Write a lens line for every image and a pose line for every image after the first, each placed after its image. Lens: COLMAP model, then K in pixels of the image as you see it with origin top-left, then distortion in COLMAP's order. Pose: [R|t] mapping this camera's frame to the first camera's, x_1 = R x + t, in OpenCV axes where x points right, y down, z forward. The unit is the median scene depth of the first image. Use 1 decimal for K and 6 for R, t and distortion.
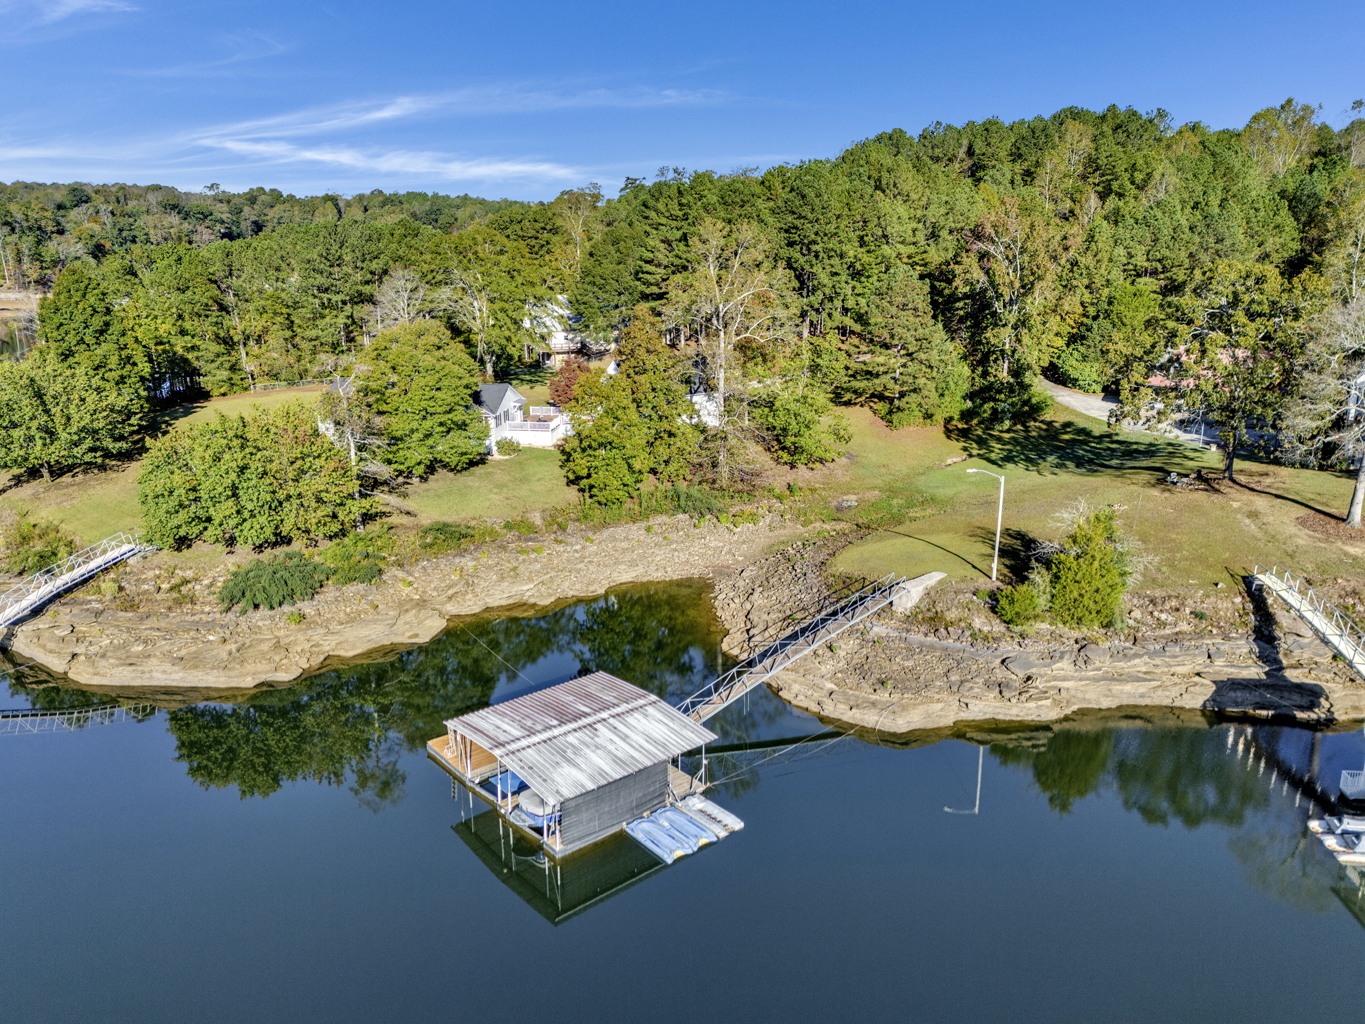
lens RADIAL K [[990.9, 0, 682.5], [0, 990.9, 512.0], [0, 0, 1]] dist [0.081299, -0.067007]
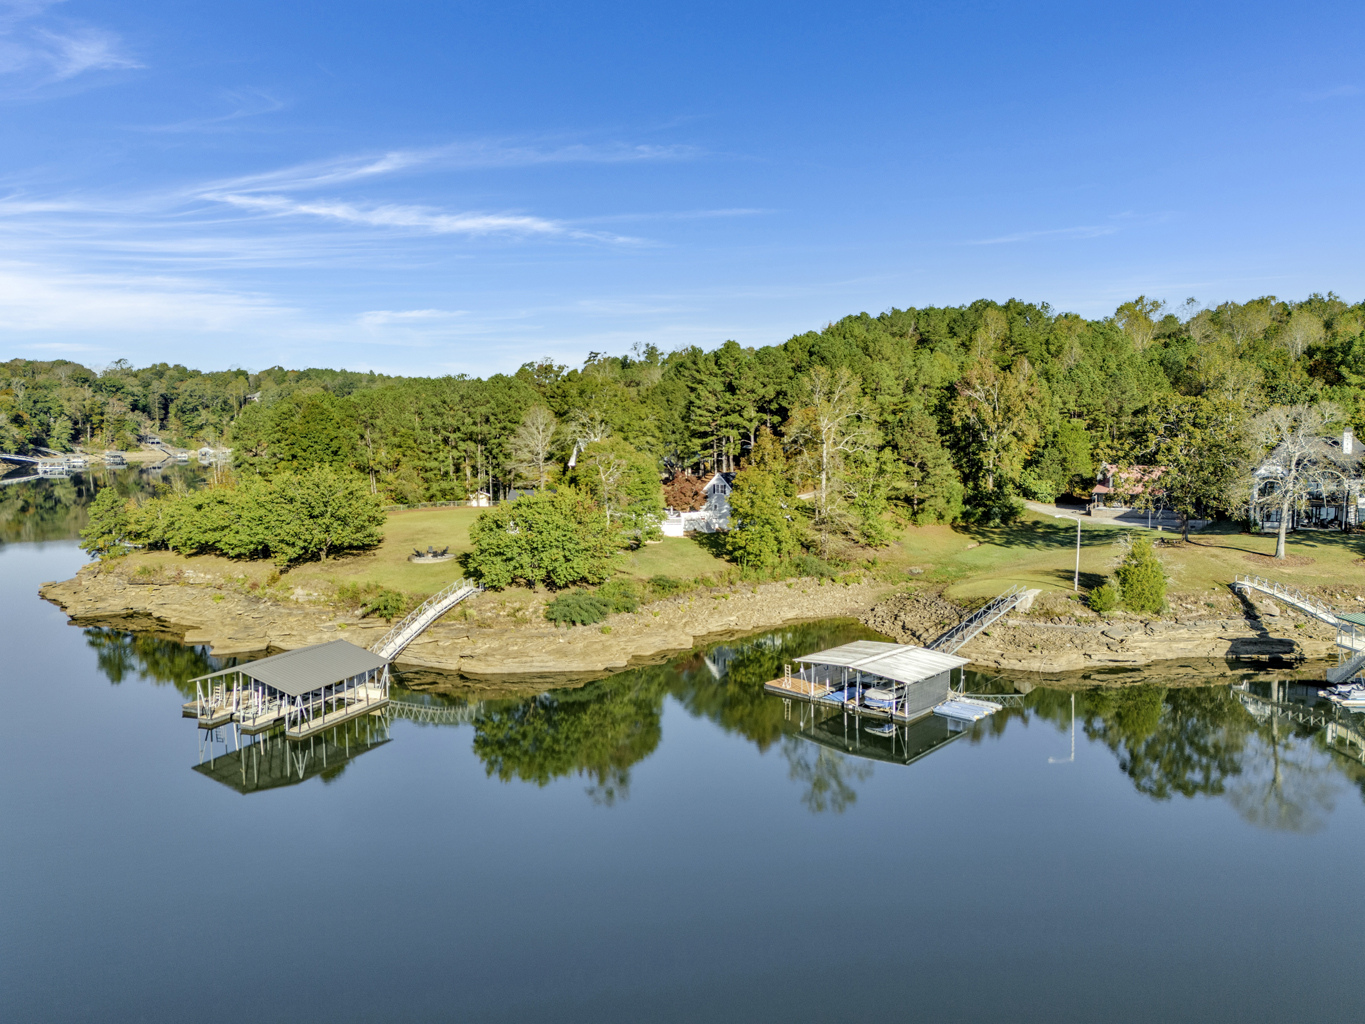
lens RADIAL K [[990.9, 0, 682.5], [0, 990.9, 512.0], [0, 0, 1]] dist [0.081299, -0.067007]
pose [[0.989715, -0.014090, 0.142359, -0.269112], [0.038310, 0.984895, -0.168860, 0.102466], [-0.137830, 0.172577, 0.975305, -0.223555]]
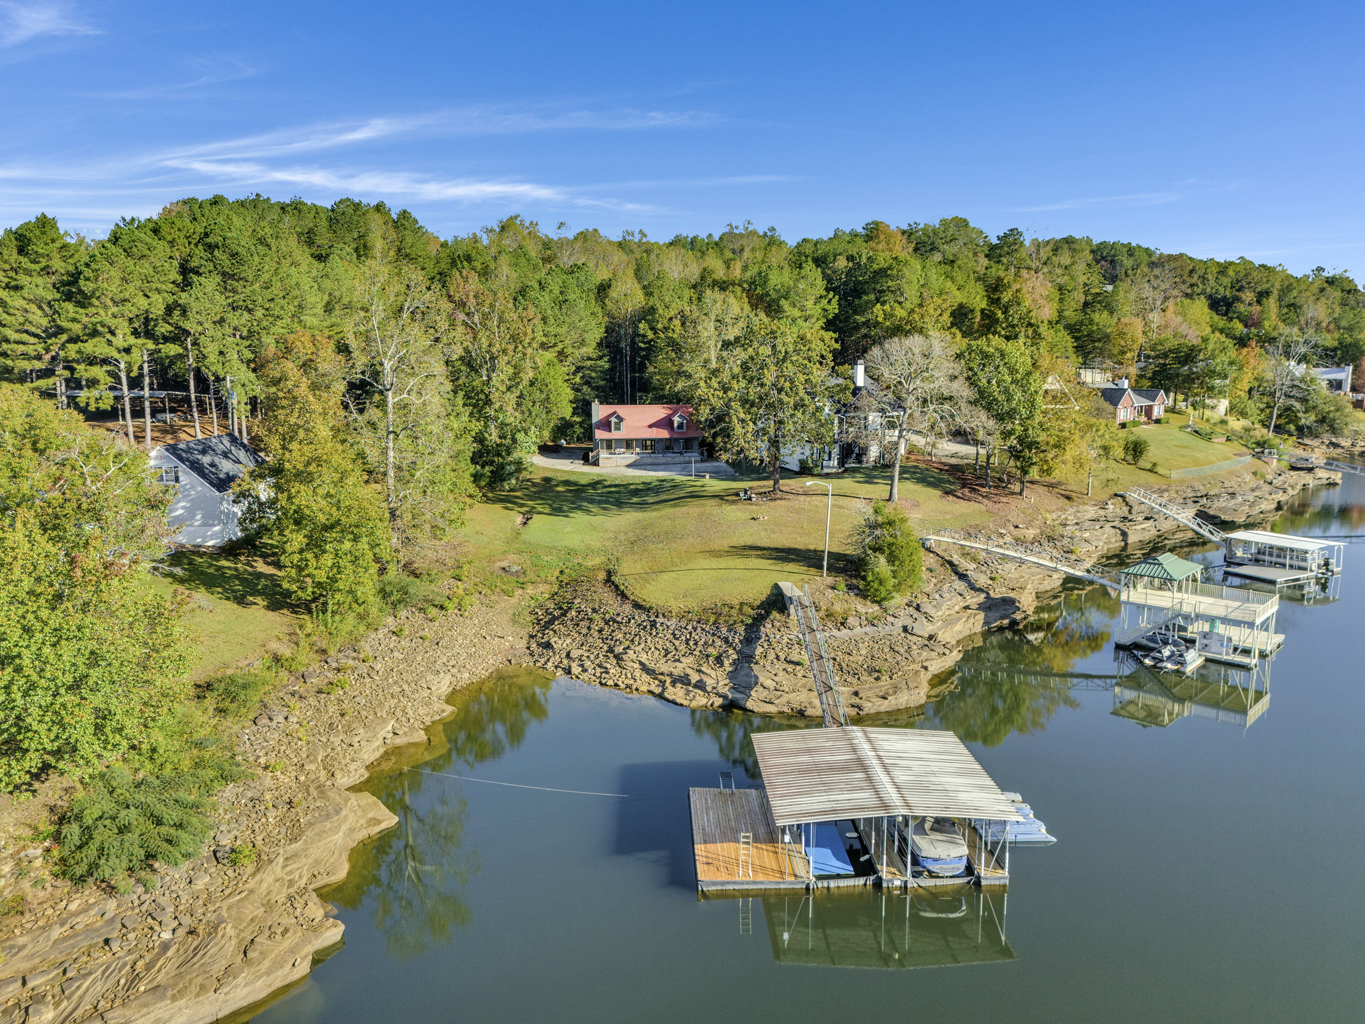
lens RADIAL K [[992.8, 0, 678.8], [0, 992.8, 512.8], [0, 0, 1]] dist [0.071628, -0.068541]
pose [[0.607433, -0.129234, 0.783788, -0.380773], [0.208668, 0.977986, -0.000463, -0.021854], [-0.766474, 0.163833, 0.621028, 0.226009]]
